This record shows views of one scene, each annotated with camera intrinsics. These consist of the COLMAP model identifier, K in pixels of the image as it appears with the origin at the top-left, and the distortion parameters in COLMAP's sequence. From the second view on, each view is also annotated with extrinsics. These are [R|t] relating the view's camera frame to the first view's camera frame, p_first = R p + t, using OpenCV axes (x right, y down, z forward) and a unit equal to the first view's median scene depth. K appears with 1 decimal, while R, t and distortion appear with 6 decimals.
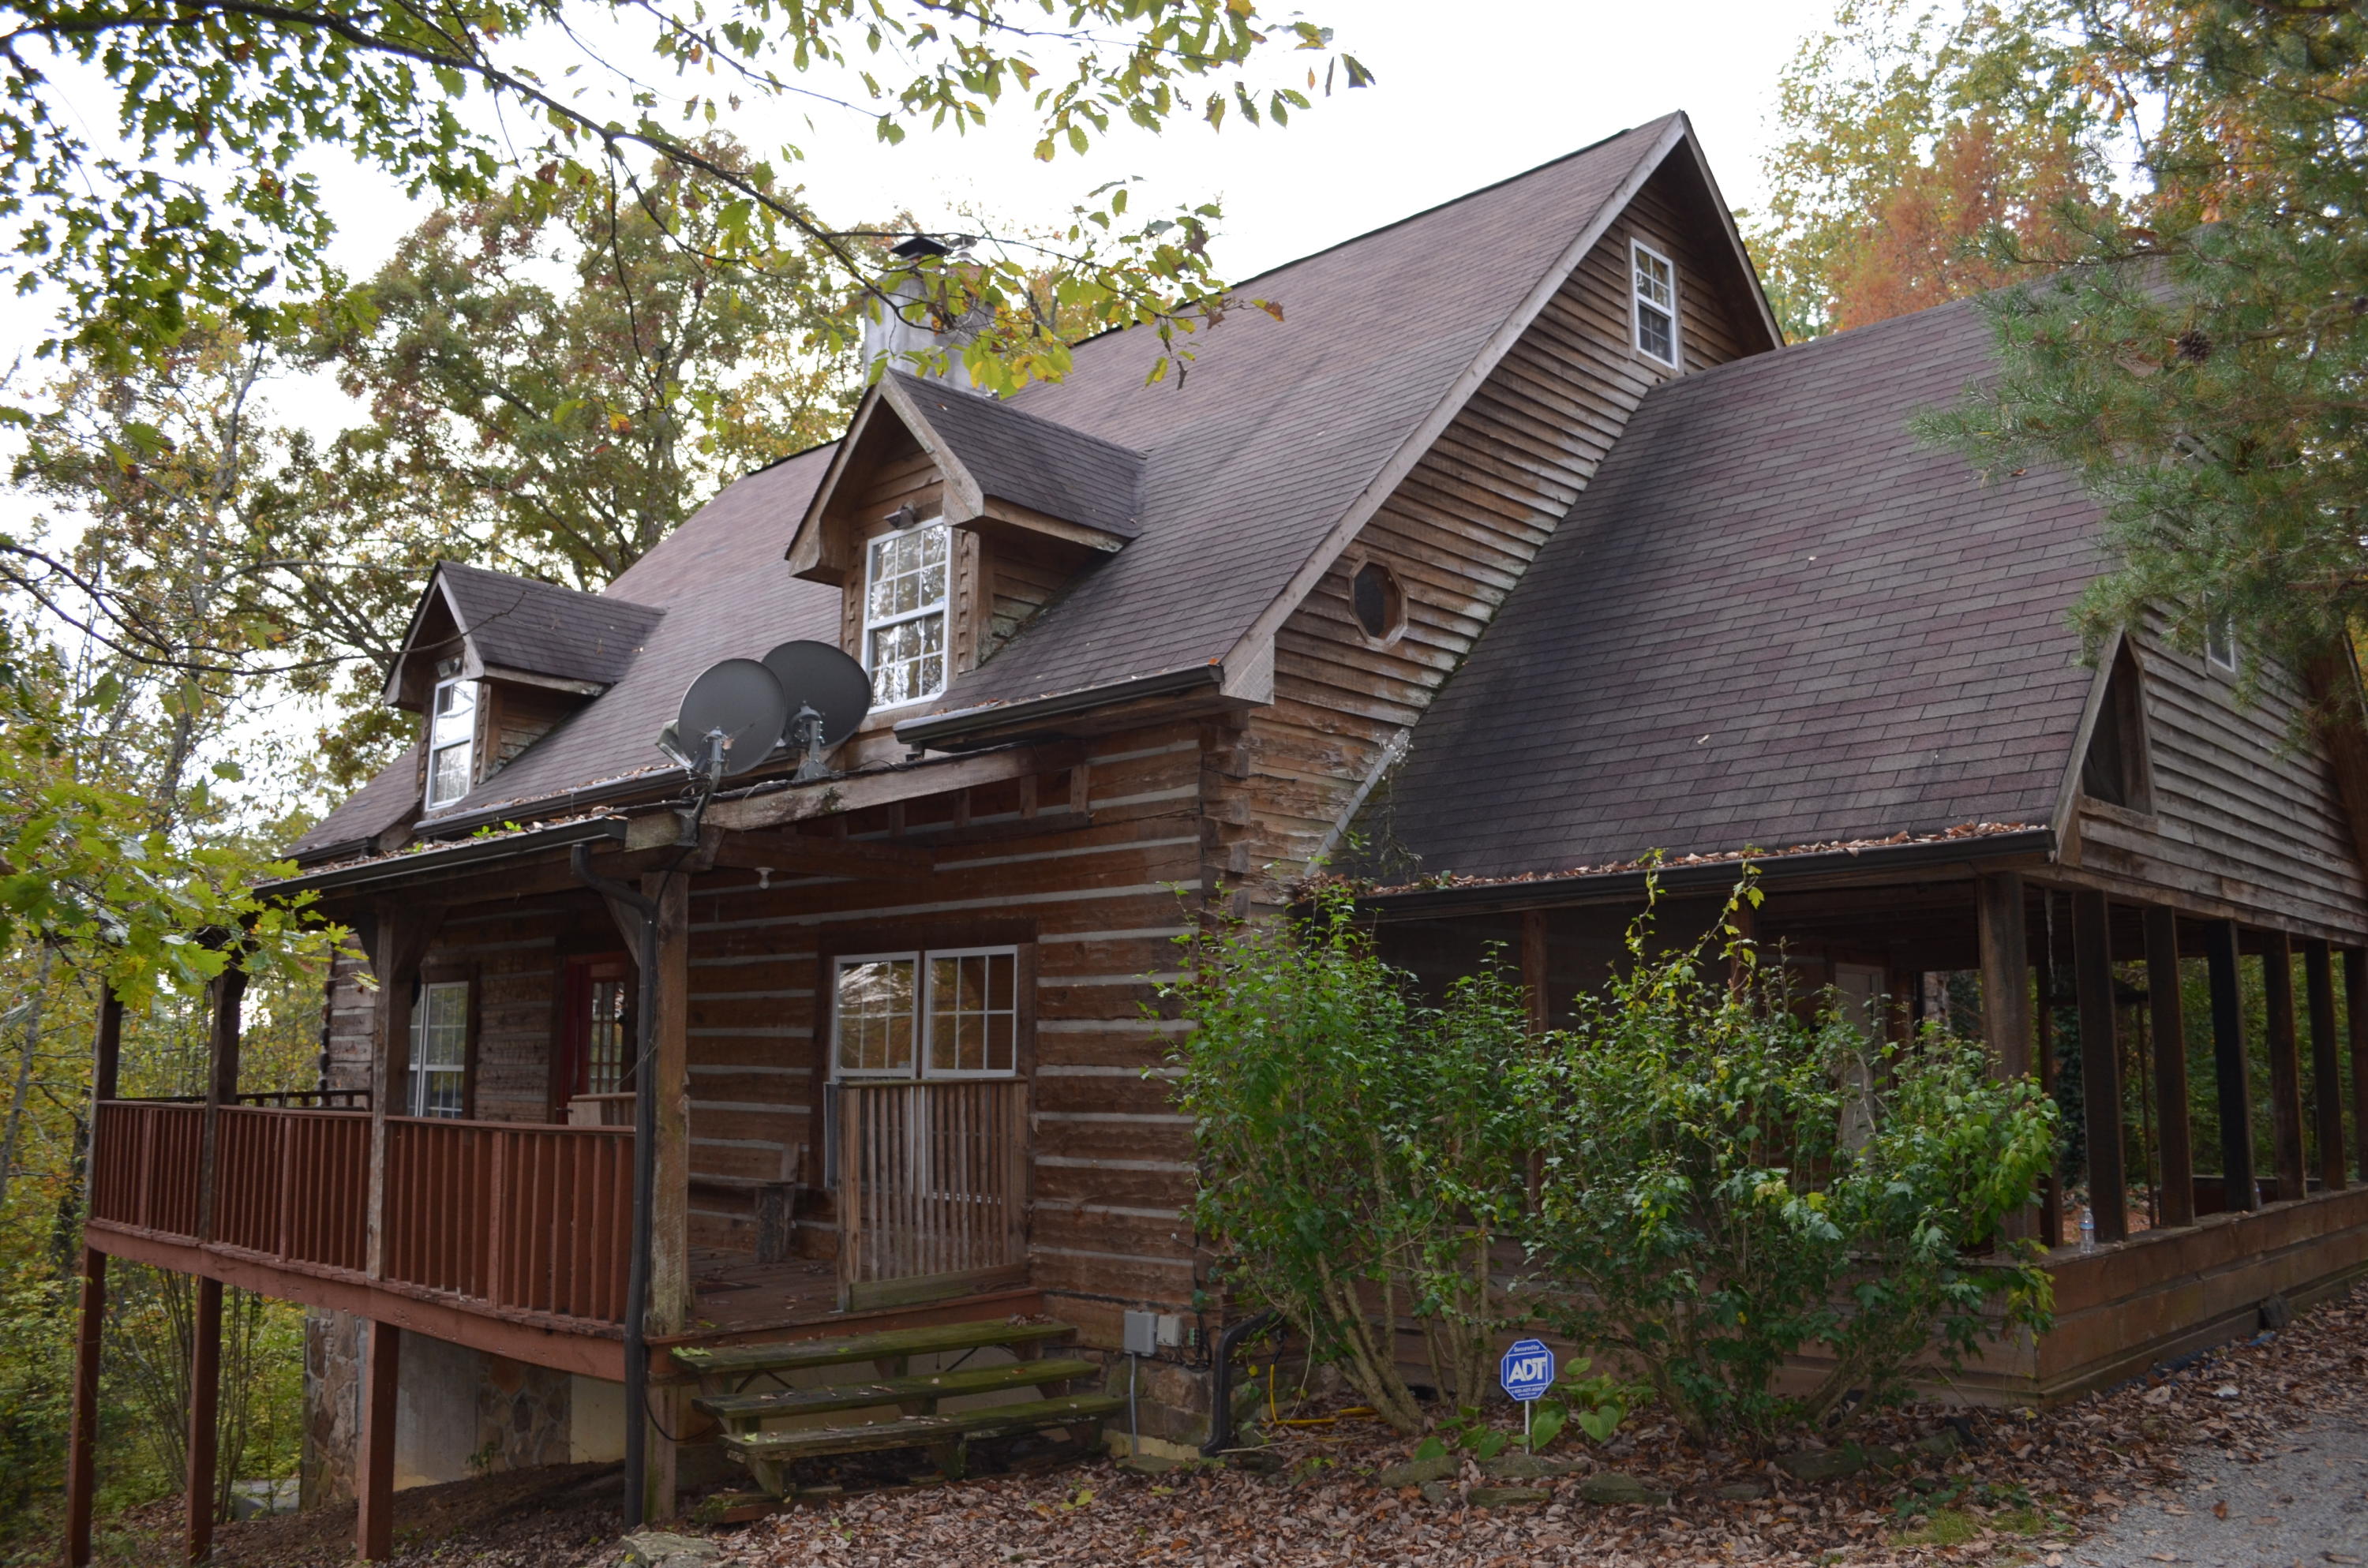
lens RADIAL K [[1865.0, 0, 1184.2], [0, 1865.0, 786.7], [0, 0, 1]] dist [-0.077084, 0.003168]
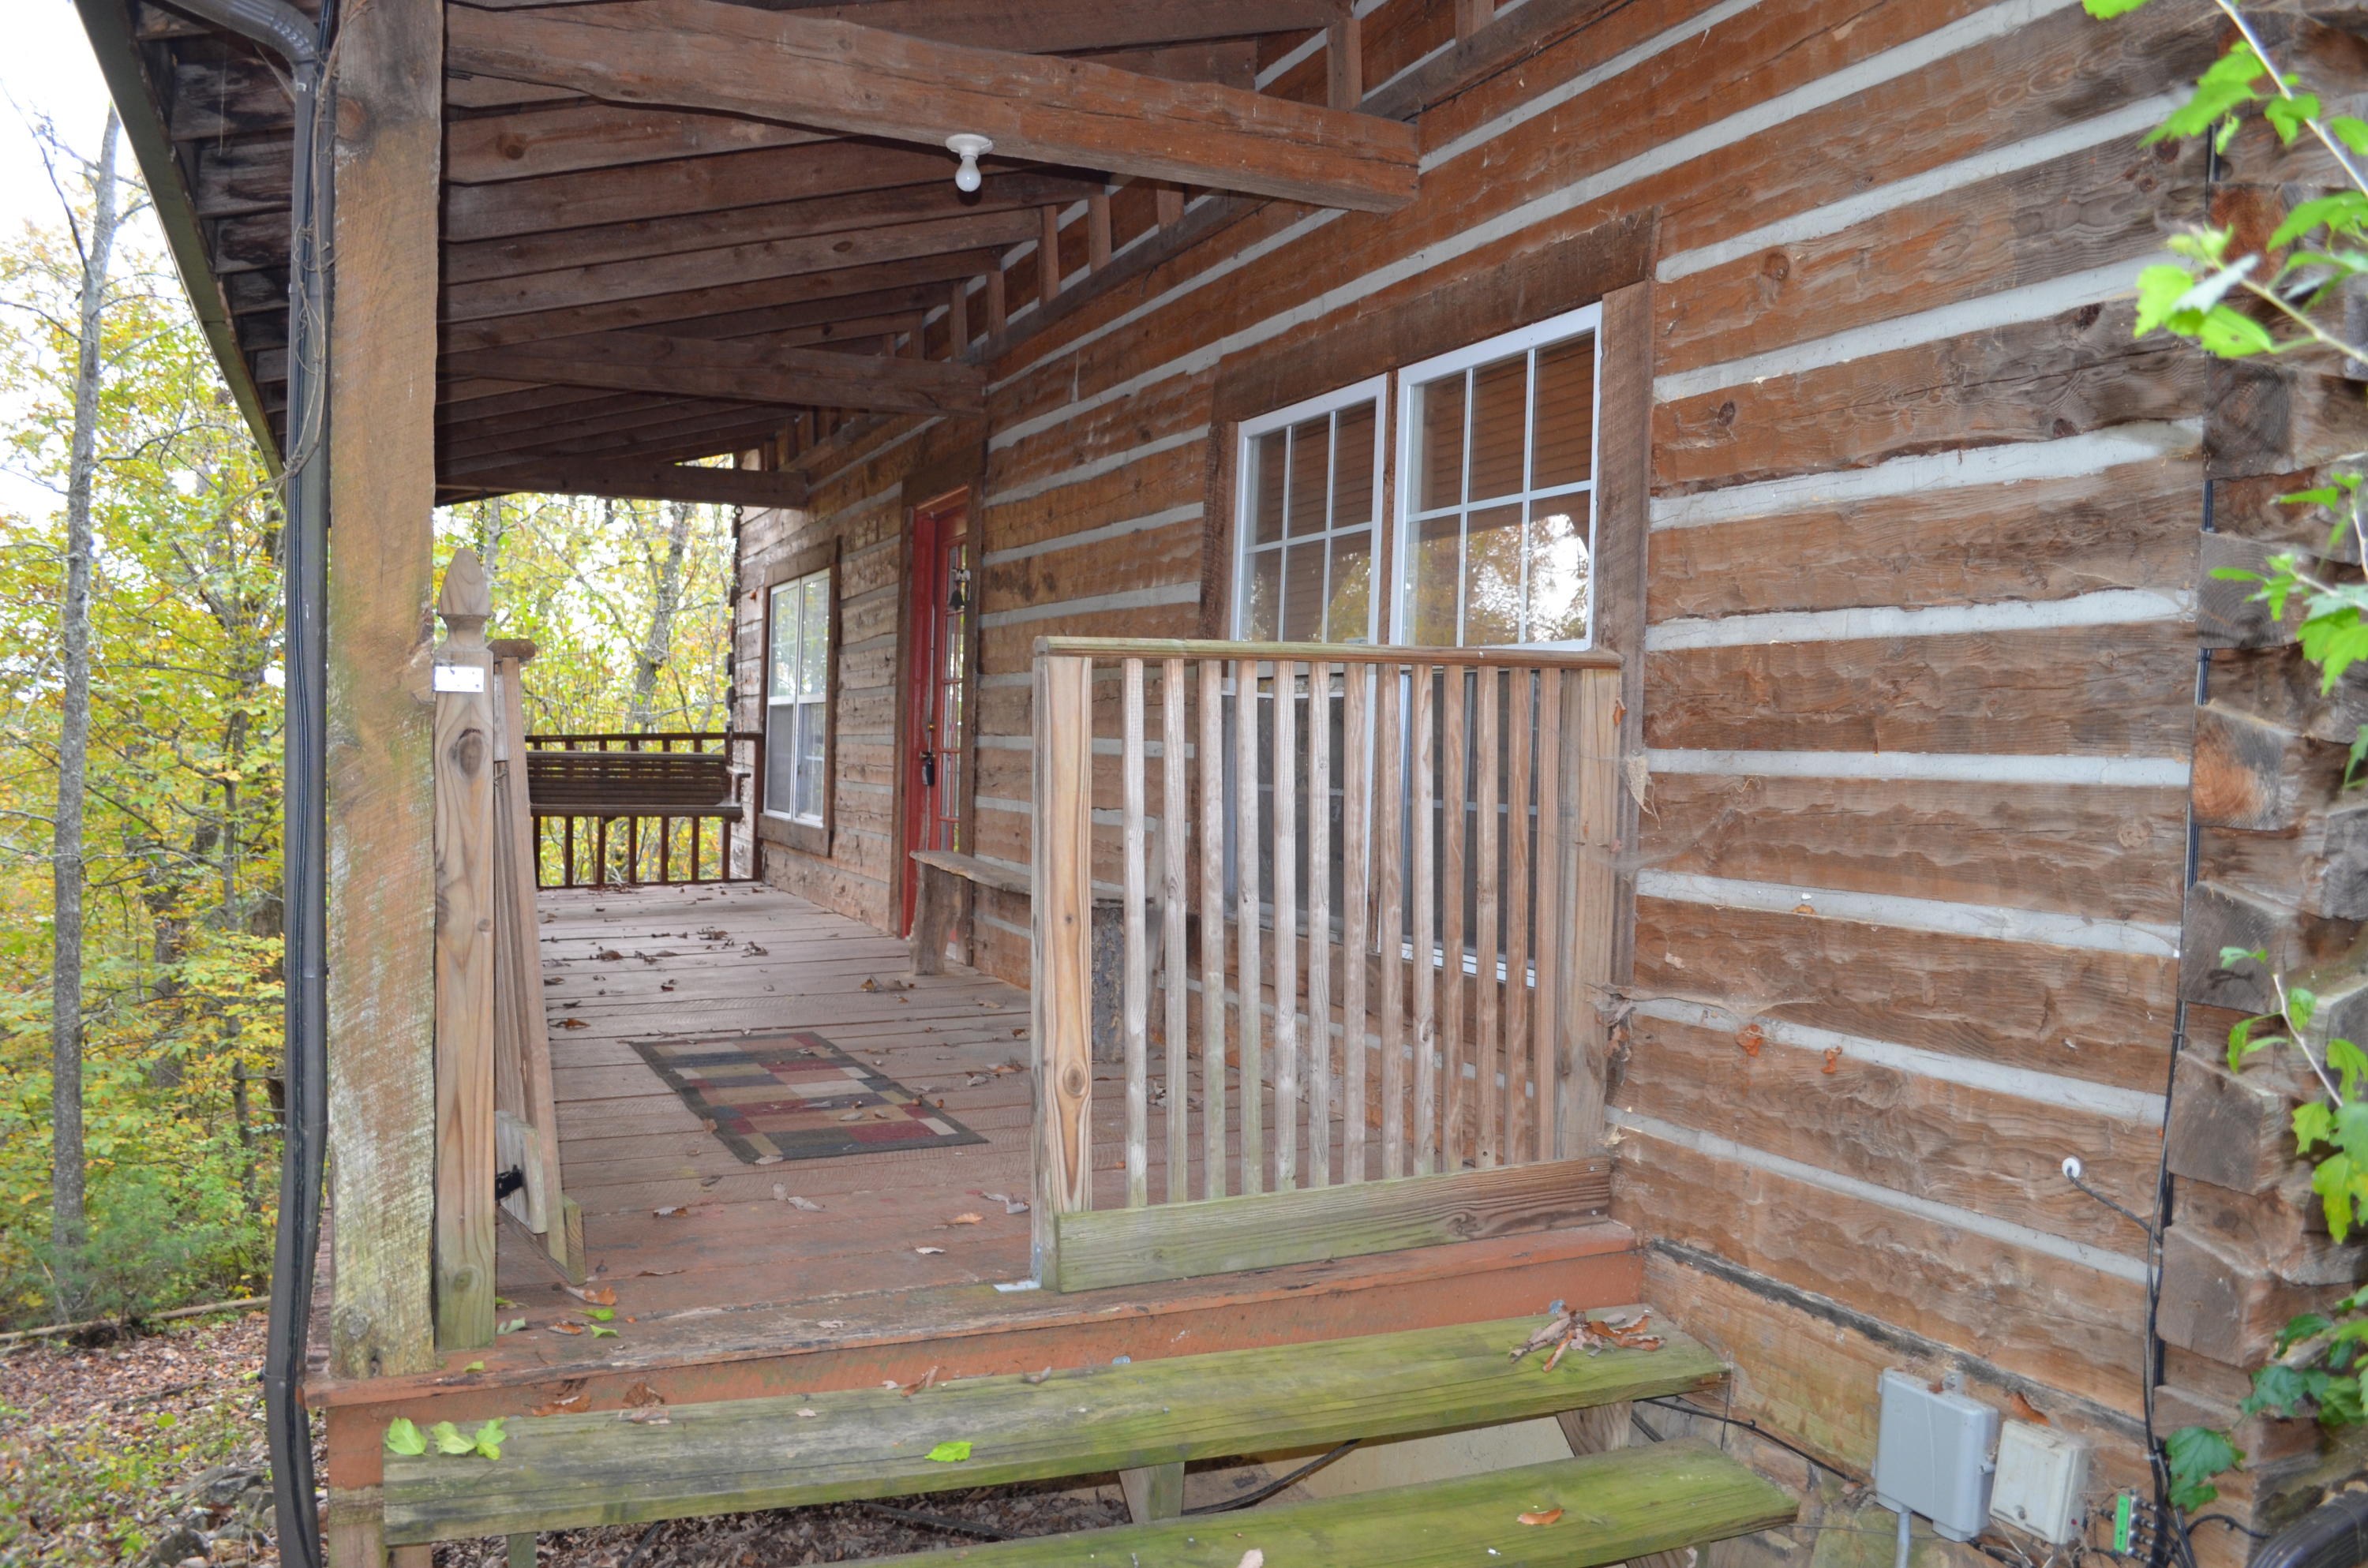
lens RADIAL K [[1865.0, 0, 1189.7], [0, 1865.0, 783.1], [0, 0, 1]] dist [-0.077084, 0.003168]
pose [[0.927967, 0.033536, -0.371149, -0.027753], [0.026461, 0.987499, 0.155388, 0.124332], [0.371721, -0.154016, 0.915480, 0.644034]]
